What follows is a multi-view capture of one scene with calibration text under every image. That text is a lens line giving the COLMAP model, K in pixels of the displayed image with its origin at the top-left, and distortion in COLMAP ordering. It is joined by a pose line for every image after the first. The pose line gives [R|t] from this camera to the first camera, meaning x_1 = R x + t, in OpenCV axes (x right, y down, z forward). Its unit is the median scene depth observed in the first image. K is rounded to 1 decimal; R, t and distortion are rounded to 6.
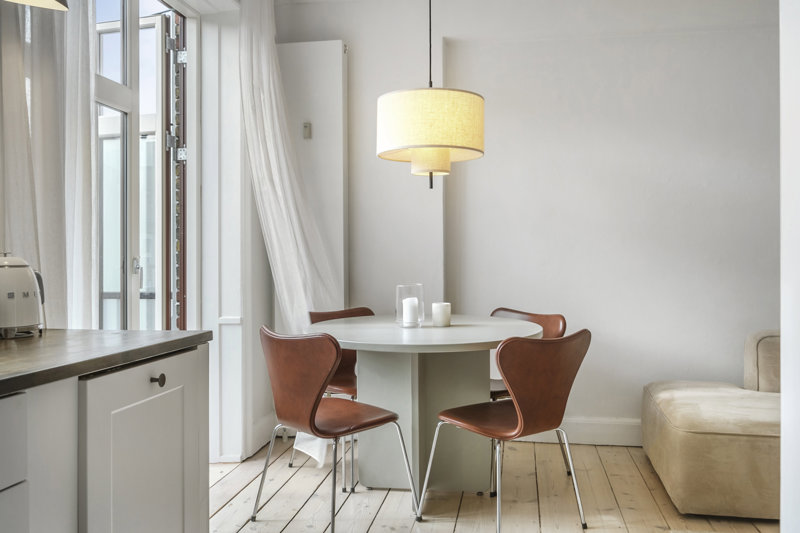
lens RADIAL K [[688.0, 0, 400.2], [0, 688.0, 259.3], [0, 0, 1]] dist [-0.010212, 0.000782]
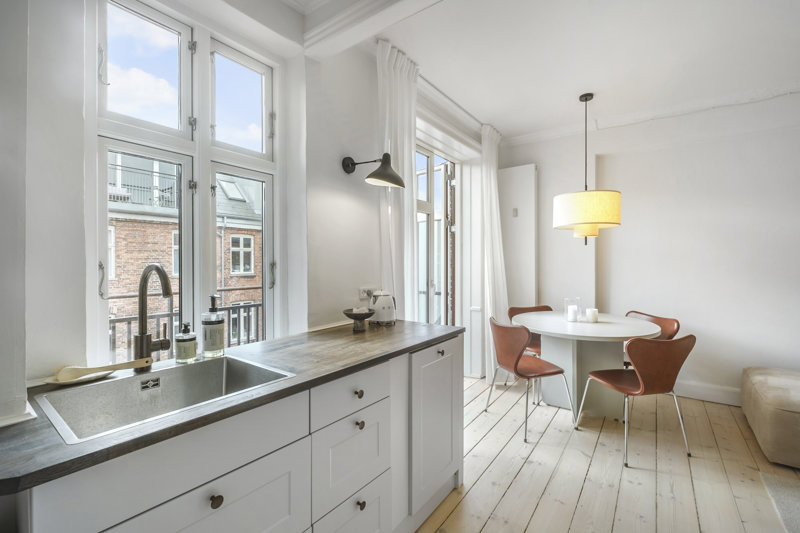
lens RADIAL K [[345.8, 0, 394.5], [0, 345.8, 261.7], [0, 0, 1]] dist [-0.011426, -0.001487]
pose [[0.887632, 0.003561, -0.460540, 0.015902], [-0.001814, 0.999989, 0.004236, -0.064645], [0.460551, -0.002925, 0.887629, -0.037032]]
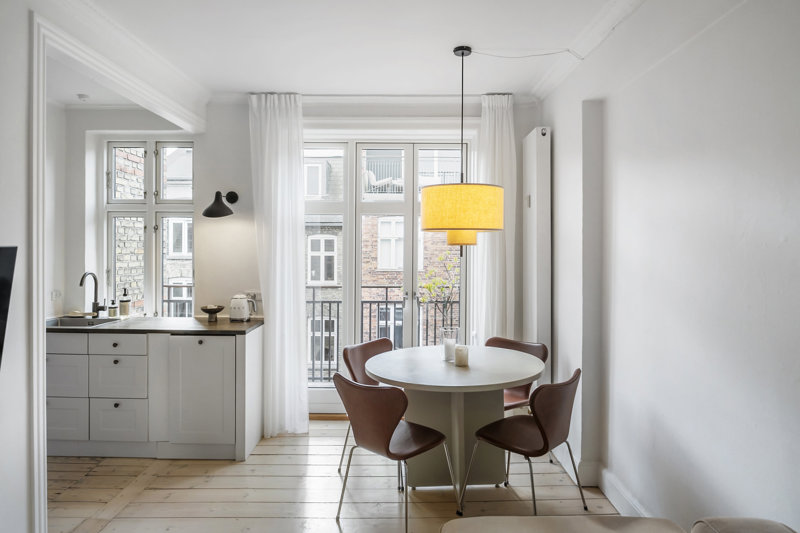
lens RADIAL K [[499.4, 0, 409.5], [0, 499.4, 245.6], [0, 0, 1]] dist [-0.027272, -0.000601]
pose [[0.154525, 0.001931, -0.987987, 0.997152], [-0.003160, 0.999994, 0.001461, -0.132682], [0.987984, 0.002896, 0.154530, 0.798018]]
